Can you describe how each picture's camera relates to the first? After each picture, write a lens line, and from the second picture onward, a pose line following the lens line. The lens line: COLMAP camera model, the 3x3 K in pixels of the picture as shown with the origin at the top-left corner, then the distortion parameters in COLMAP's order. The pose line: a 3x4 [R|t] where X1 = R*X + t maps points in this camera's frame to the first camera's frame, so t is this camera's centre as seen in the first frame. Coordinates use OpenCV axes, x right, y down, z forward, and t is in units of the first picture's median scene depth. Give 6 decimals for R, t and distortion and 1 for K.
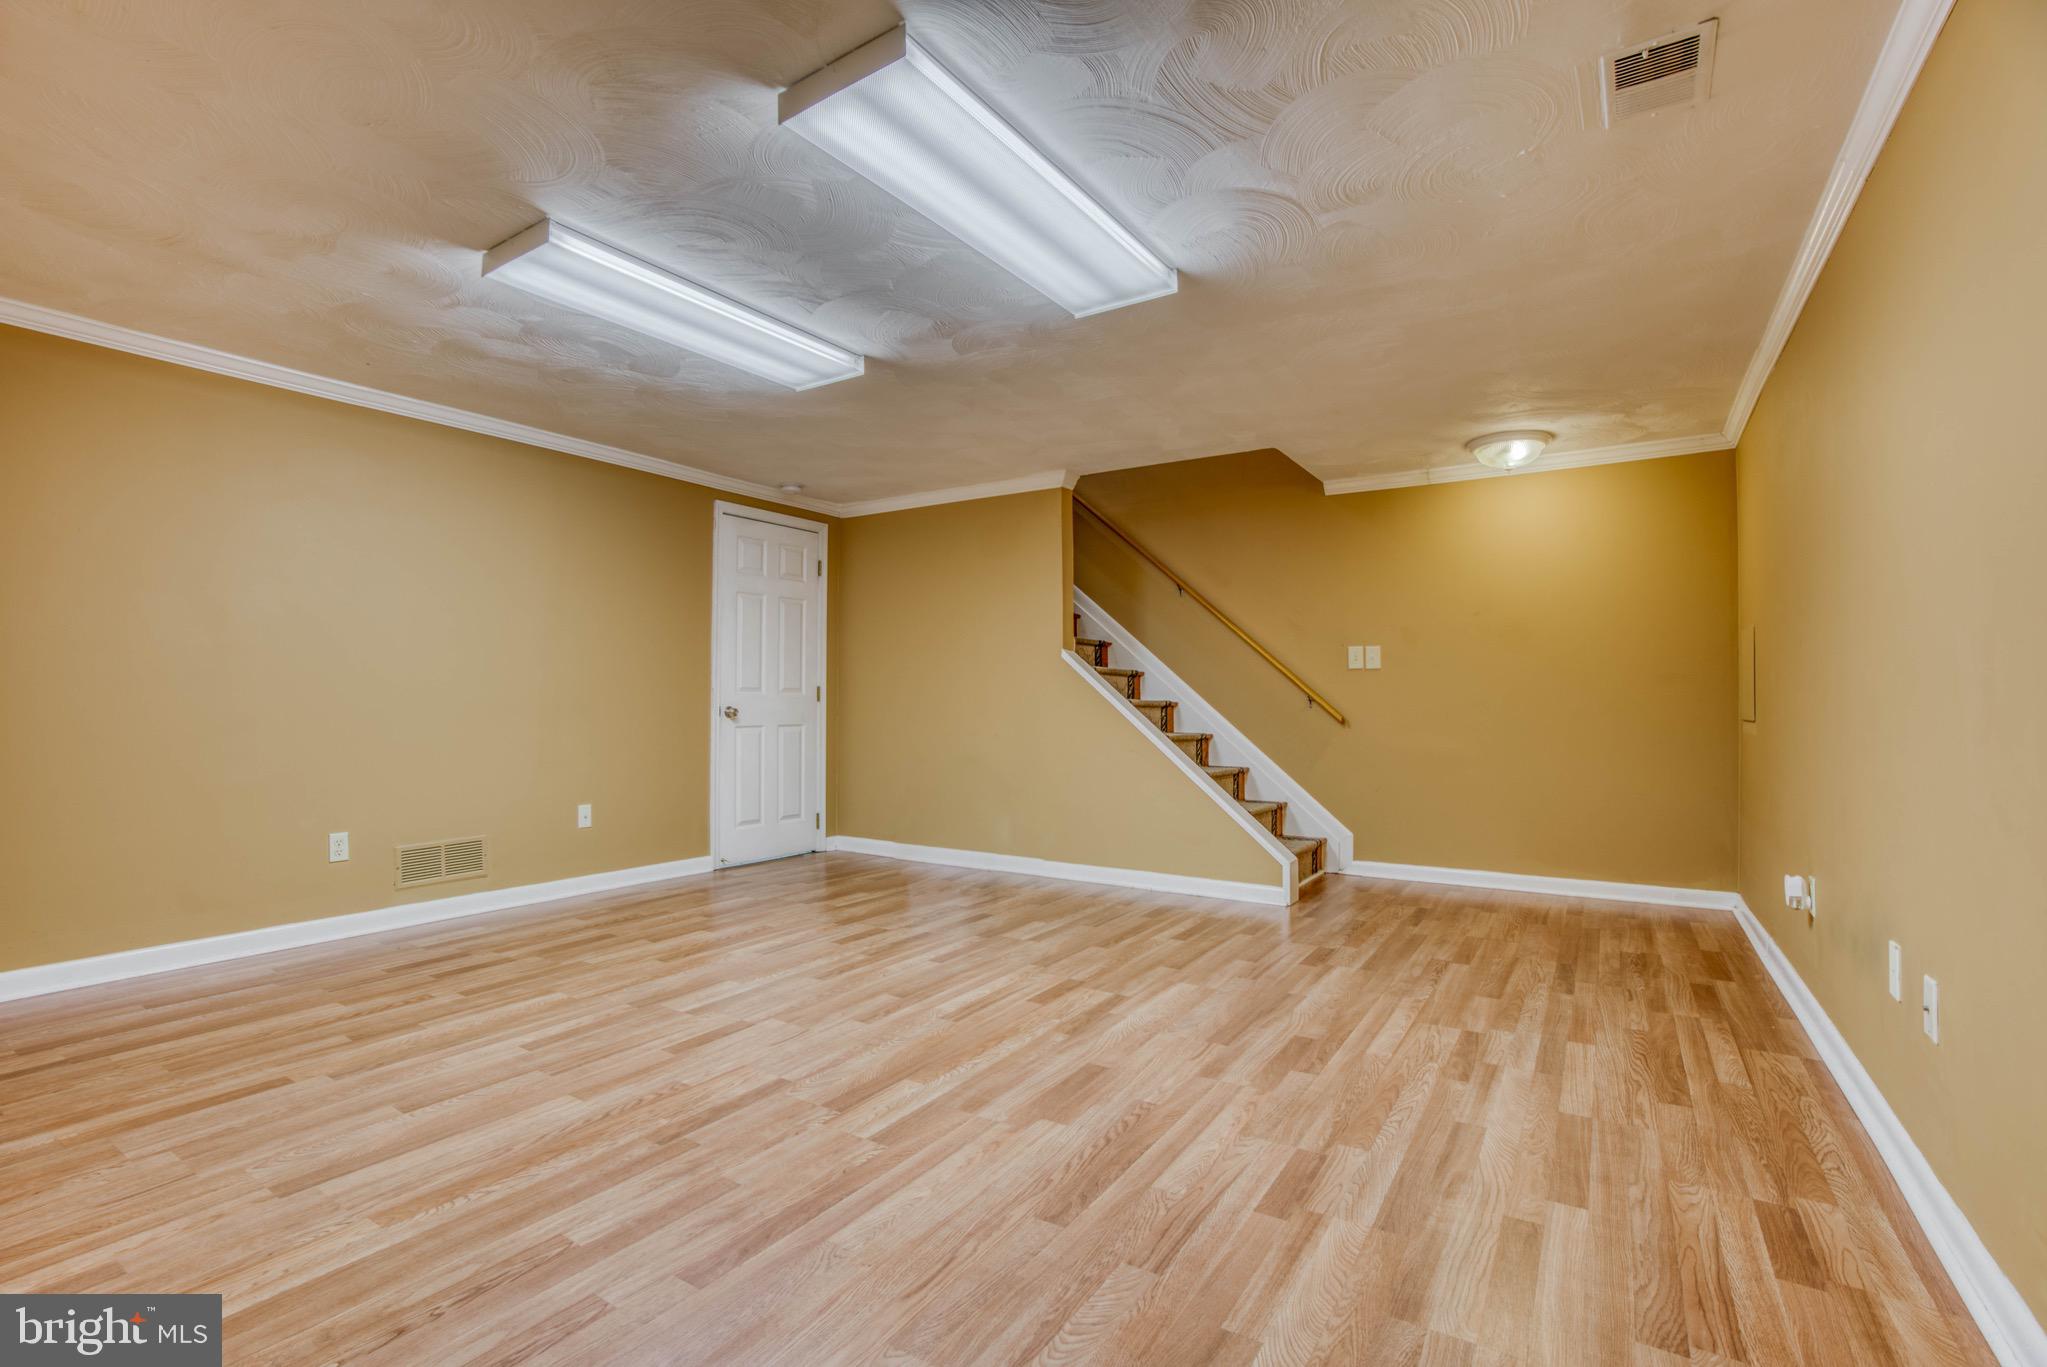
lens RADIAL K [[931.1, 0, 1009.5], [0, 931.1, 690.8], [0, 0, 1]] dist [-0.067657, 0.025828]
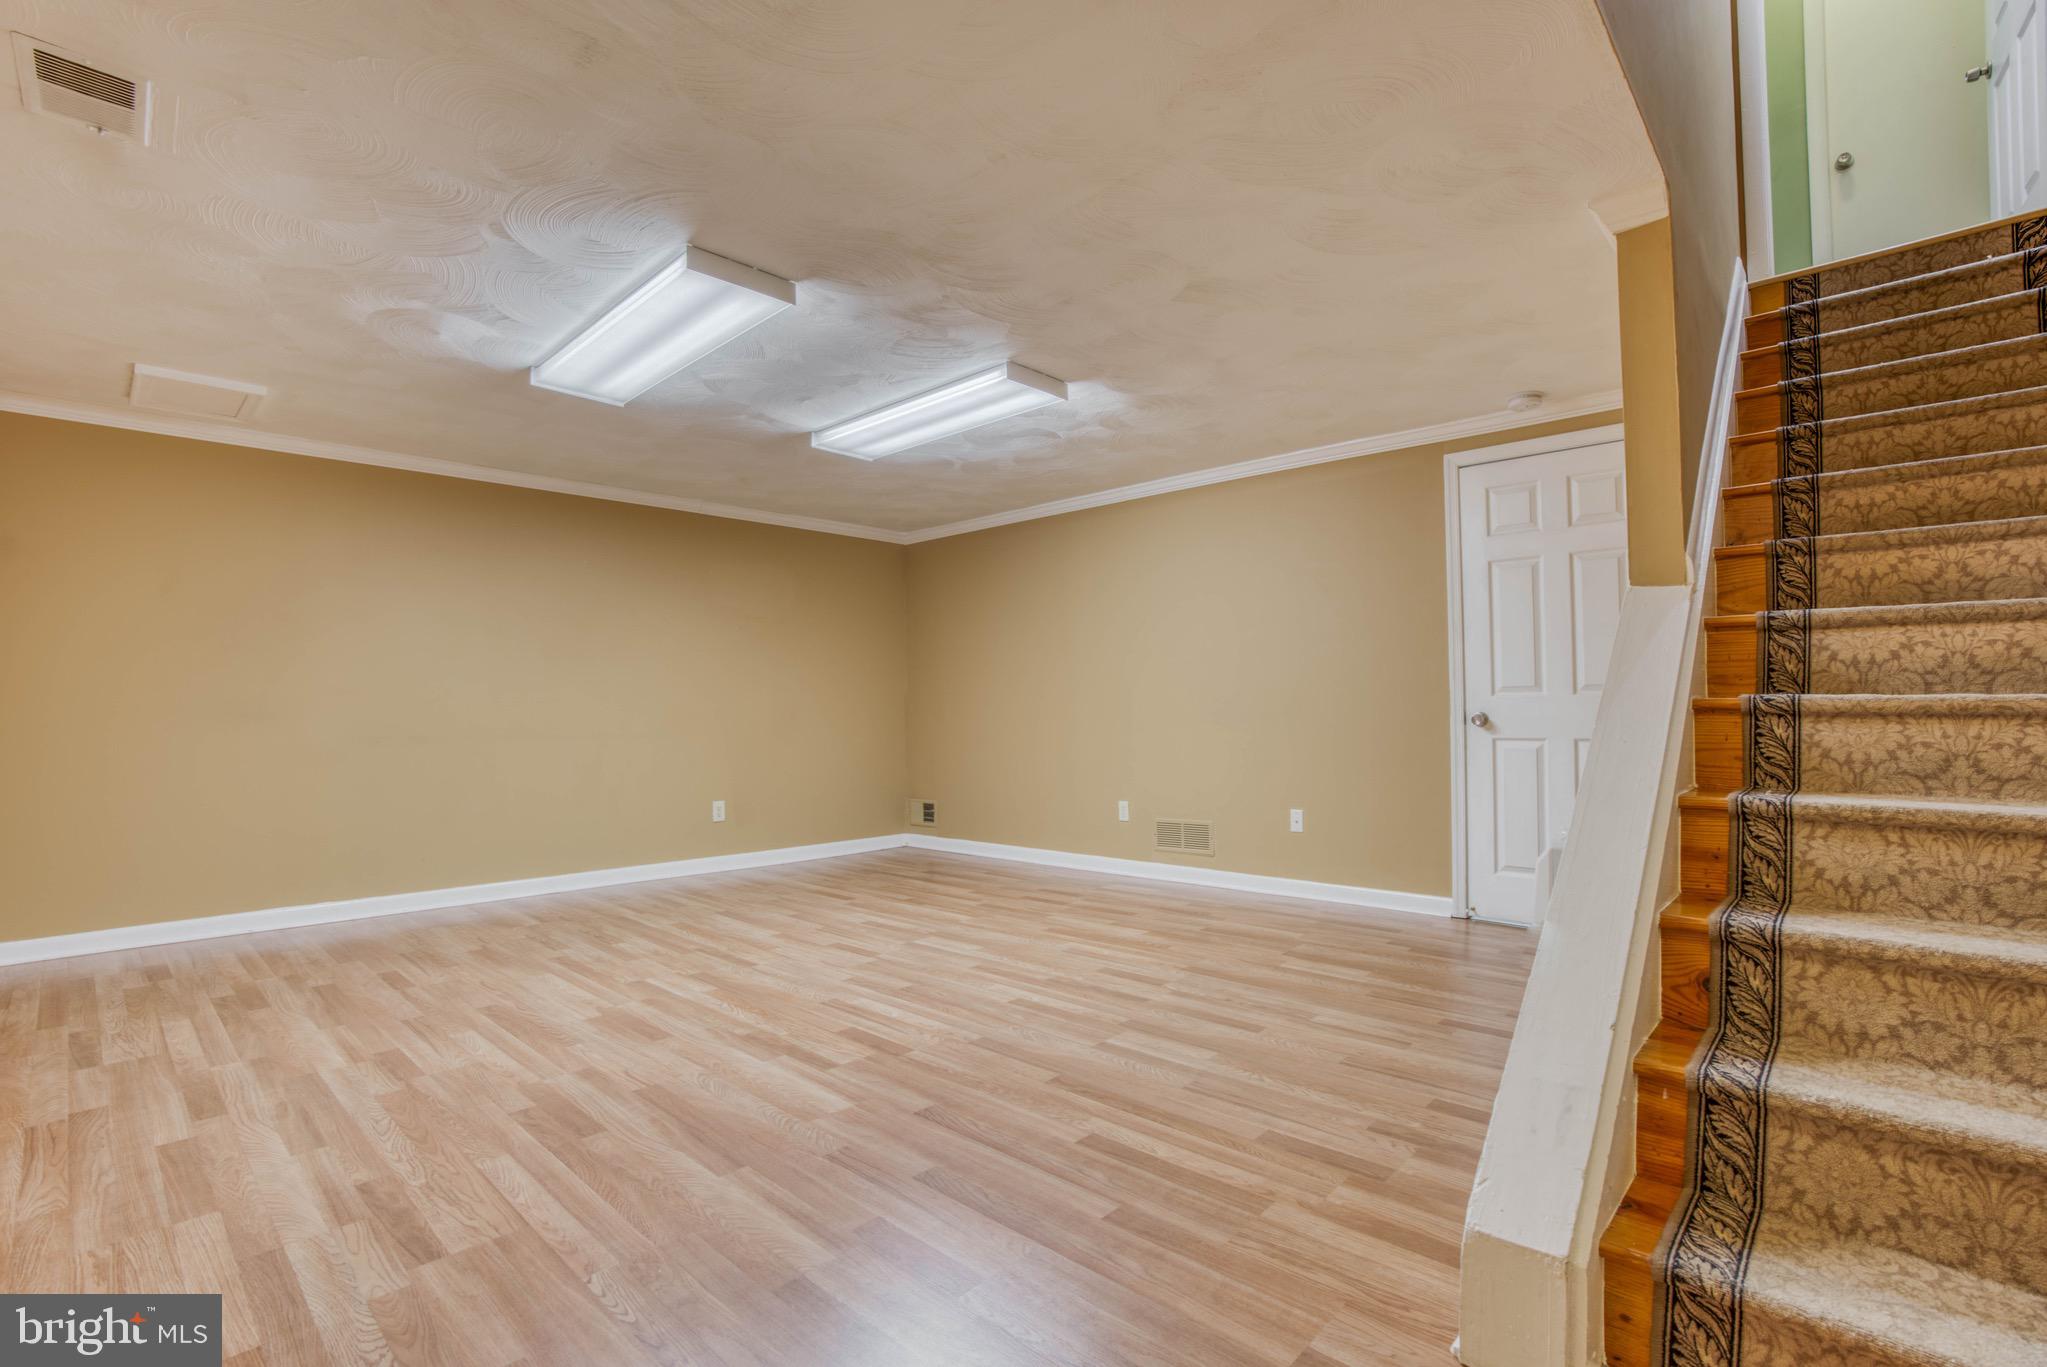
lens RADIAL K [[931.1, 0, 1009.5], [0, 931.1, 690.8], [0, 0, 1]] dist [-0.067657, 0.025828]
pose [[-0.177801, -0.022578, -0.983807, 1.025473], [0.019958, 0.999448, -0.026544, 0.022908], [0.983864, -0.024354, -0.177252, 1.482143]]
